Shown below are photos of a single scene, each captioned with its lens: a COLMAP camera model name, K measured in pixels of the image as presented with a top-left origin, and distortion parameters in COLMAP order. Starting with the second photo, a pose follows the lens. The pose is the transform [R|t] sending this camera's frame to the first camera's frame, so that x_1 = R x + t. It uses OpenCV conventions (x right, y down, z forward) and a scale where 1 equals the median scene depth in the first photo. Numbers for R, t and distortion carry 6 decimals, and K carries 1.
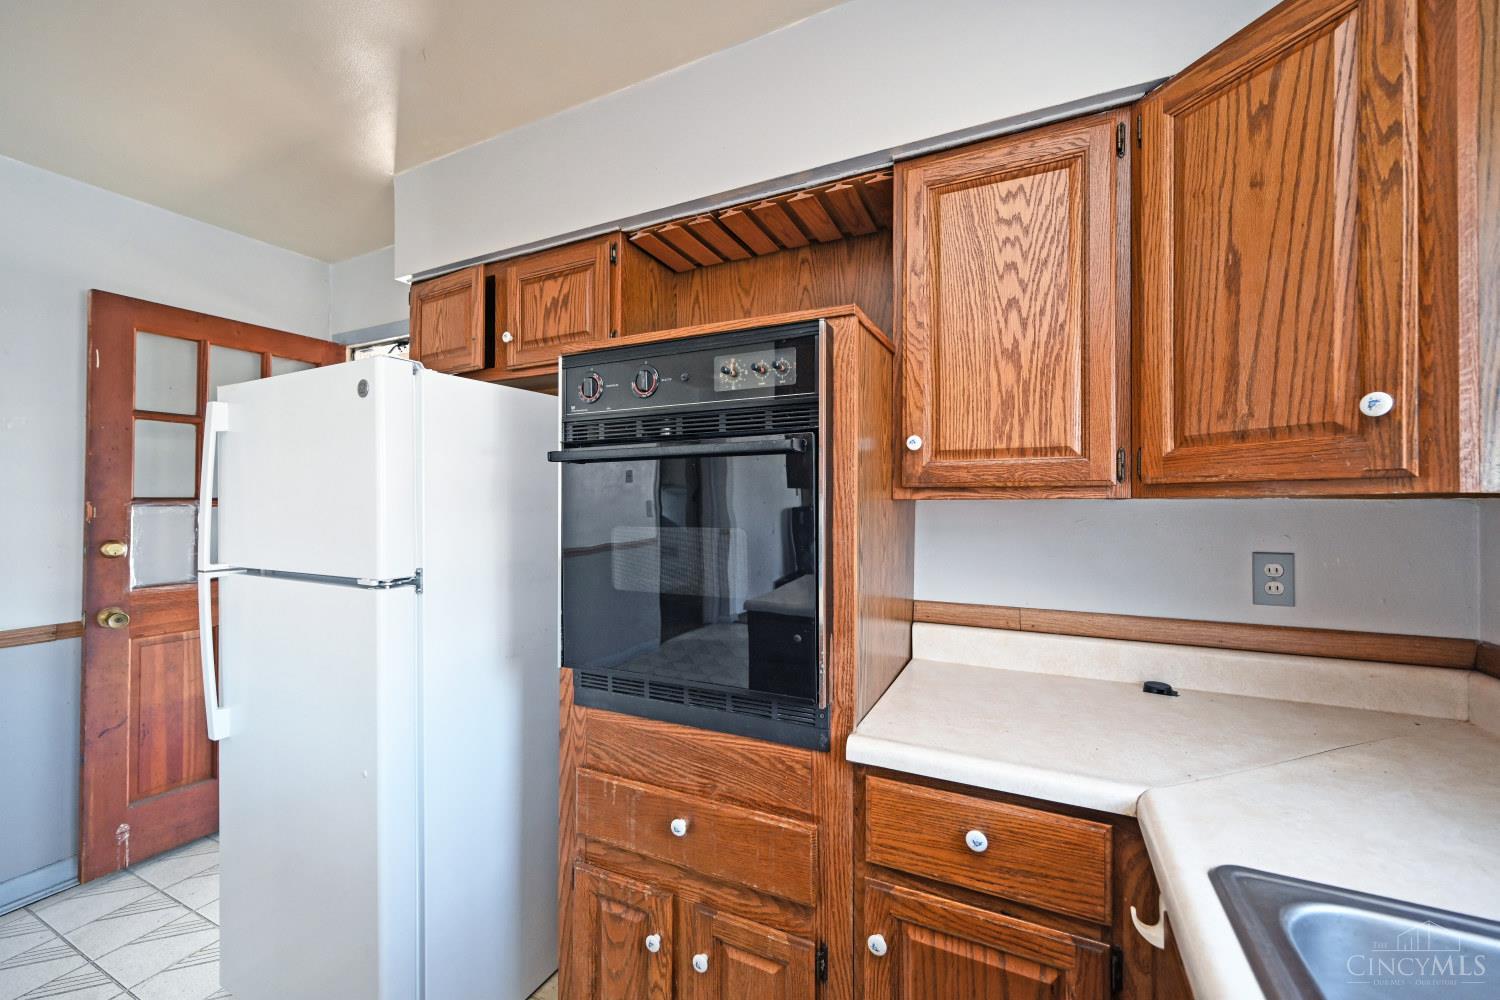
lens RADIAL K [[590.4, 0, 738.5], [0, 590.4, 496.6], [0, 0, 1]] dist [-0.003136, 0.000432]
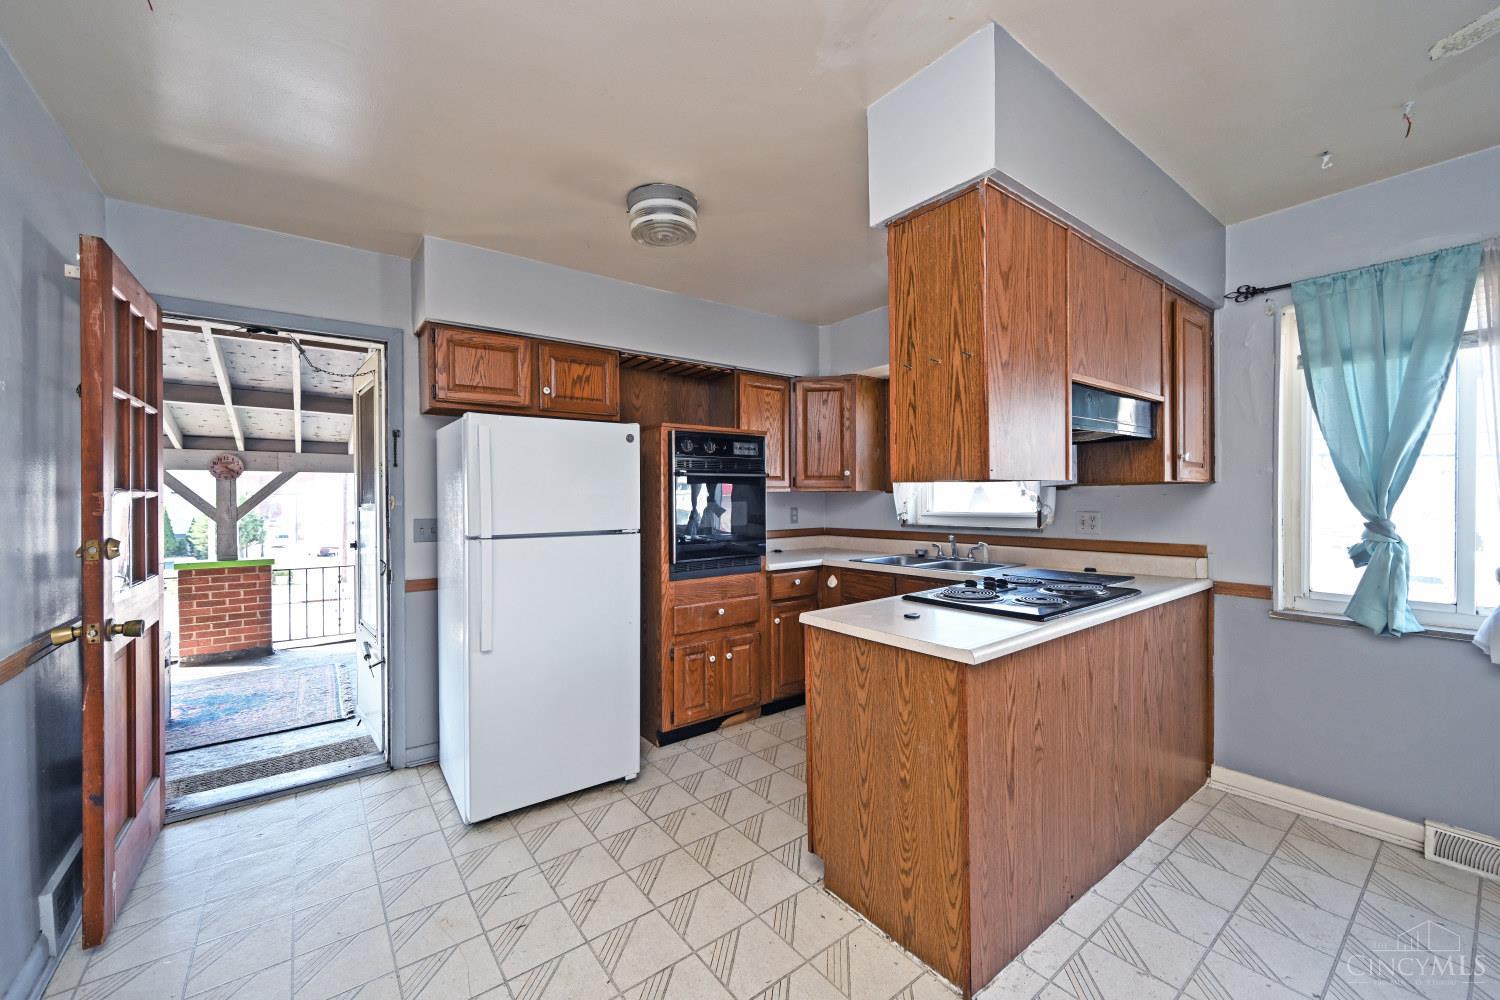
lens RADIAL K [[590.4, 0, 759.6], [0, 590.4, 504.6], [0, 0, 1]] dist [-0.003136, 0.000432]
pose [[0.441305, -0.015572, 0.897222, -2.341942], [-0.004143, 0.999803, 0.019390, 0.009329], [-0.897348, -0.012274, 0.441154, -0.342775]]
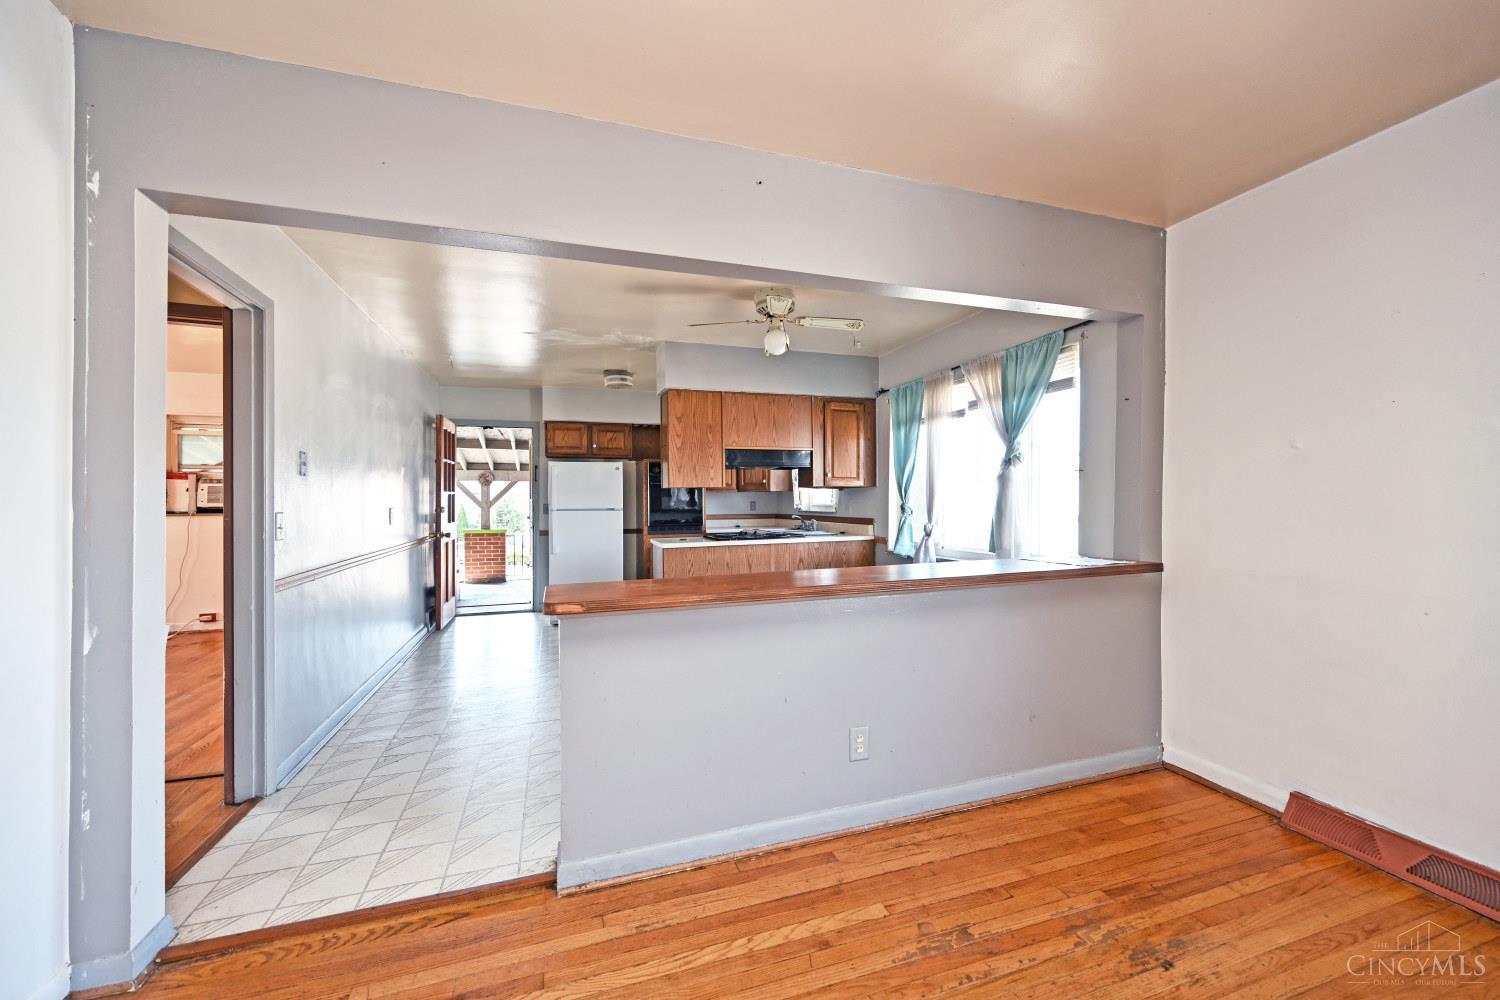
lens RADIAL K [[590.4, 0, 756.0], [0, 590.4, 504.4], [0, 0, 1]] dist [-0.003136, 0.000432]
pose [[0.707332, -0.010406, 0.706805, -3.257517], [-0.003538, 0.999827, 0.018261, 0.017814], [-0.706873, -0.015417, 0.707172, -3.203238]]
